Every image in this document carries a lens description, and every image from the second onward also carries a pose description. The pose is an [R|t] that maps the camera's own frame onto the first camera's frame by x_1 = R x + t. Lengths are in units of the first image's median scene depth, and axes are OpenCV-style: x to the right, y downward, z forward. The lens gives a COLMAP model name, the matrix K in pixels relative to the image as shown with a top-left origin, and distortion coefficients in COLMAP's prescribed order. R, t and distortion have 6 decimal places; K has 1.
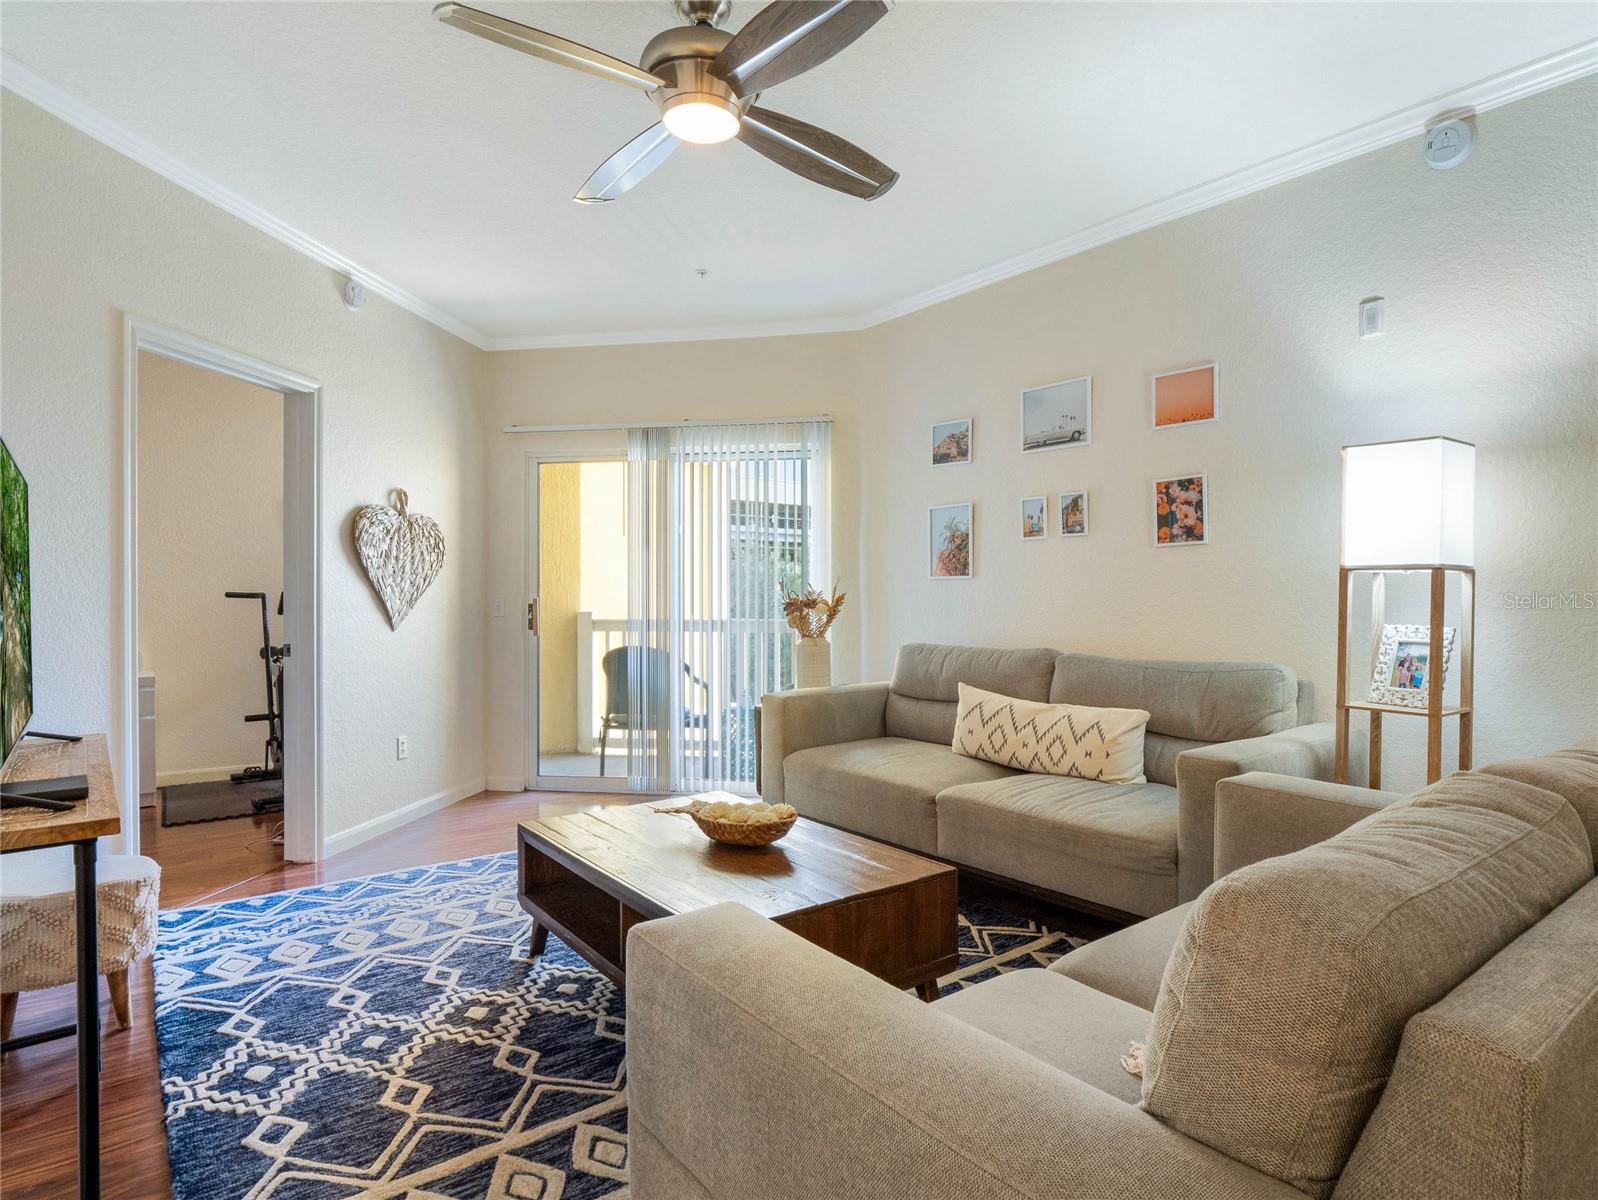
lens RADIAL K [[870.6, 0, 796.7], [0, 870.6, 607.7], [0, 0, 1]] dist [-0.020238, -0.001292]
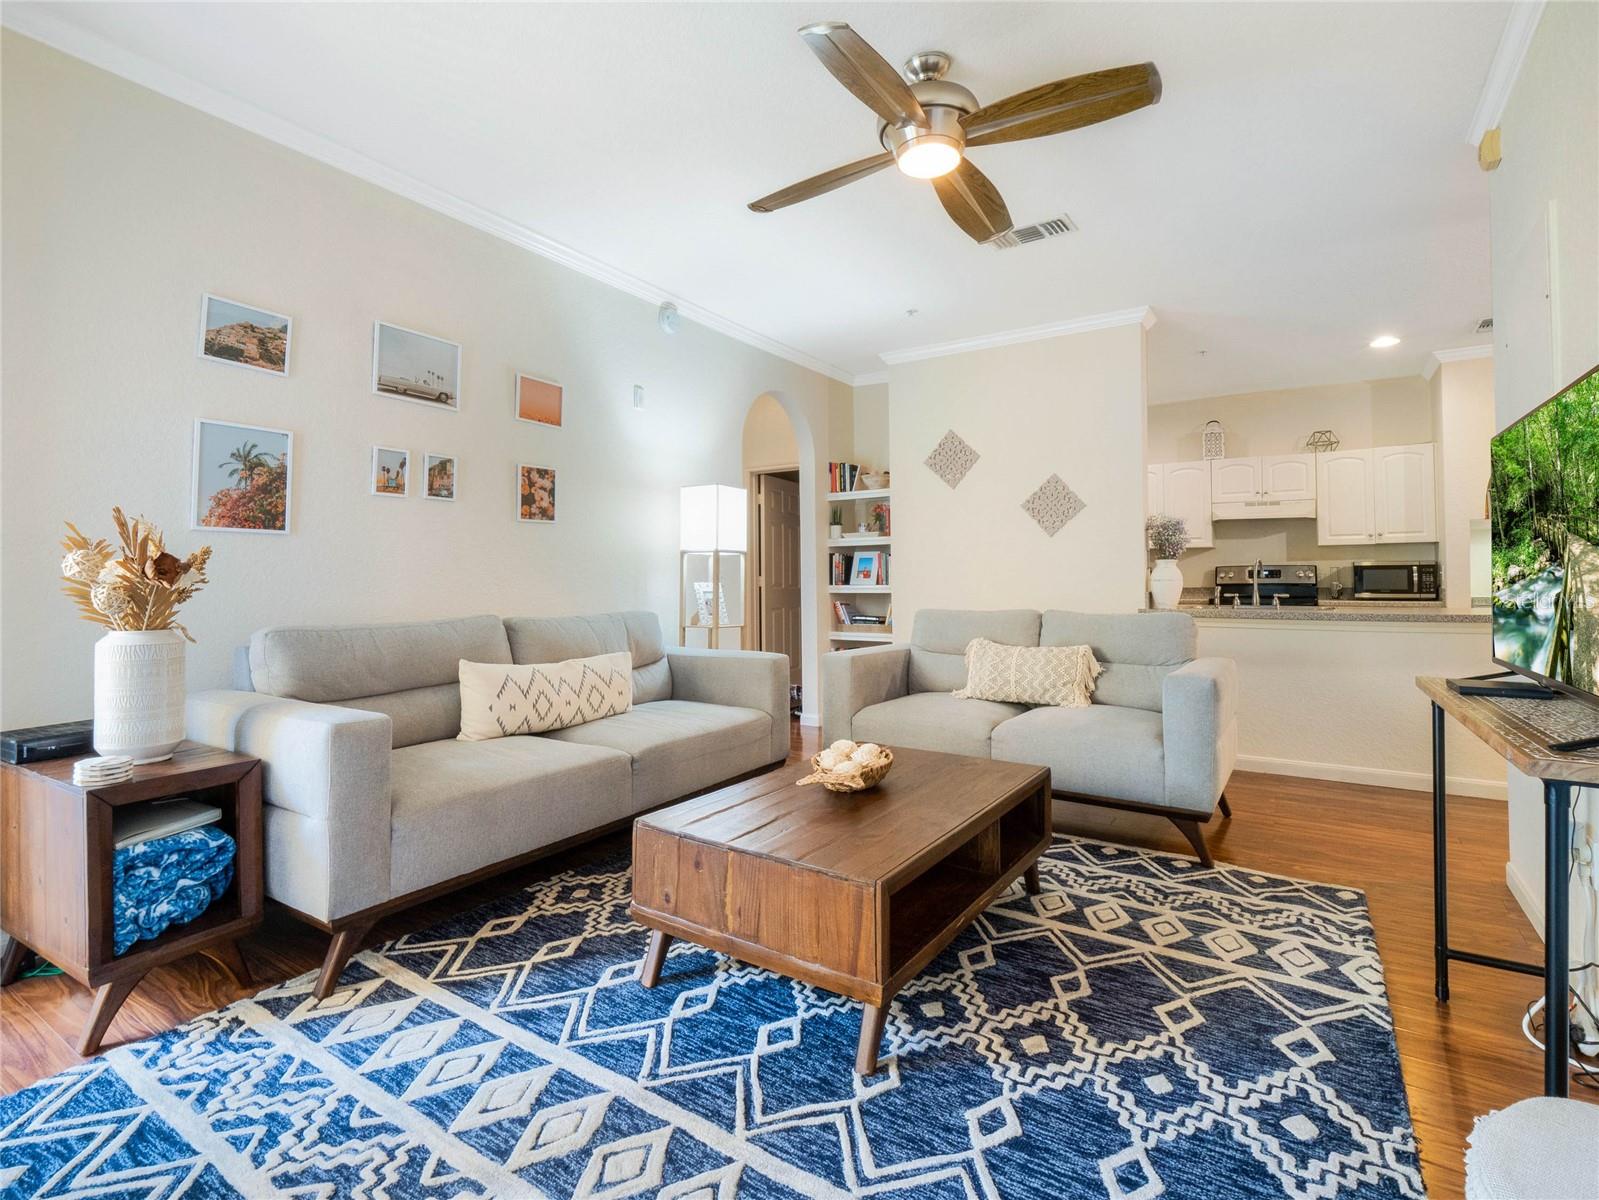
lens RADIAL K [[766.8, 0, 812.0], [0, 766.8, 561.8], [0, 0, 1]] dist [-0.004253, -0.001325]
pose [[-0.324940, 0.022915, 0.945457, -1.069565], [0.006301, 0.999737, -0.022065, 0.013655], [-0.945714, -0.001212, -0.324999, 1.526162]]
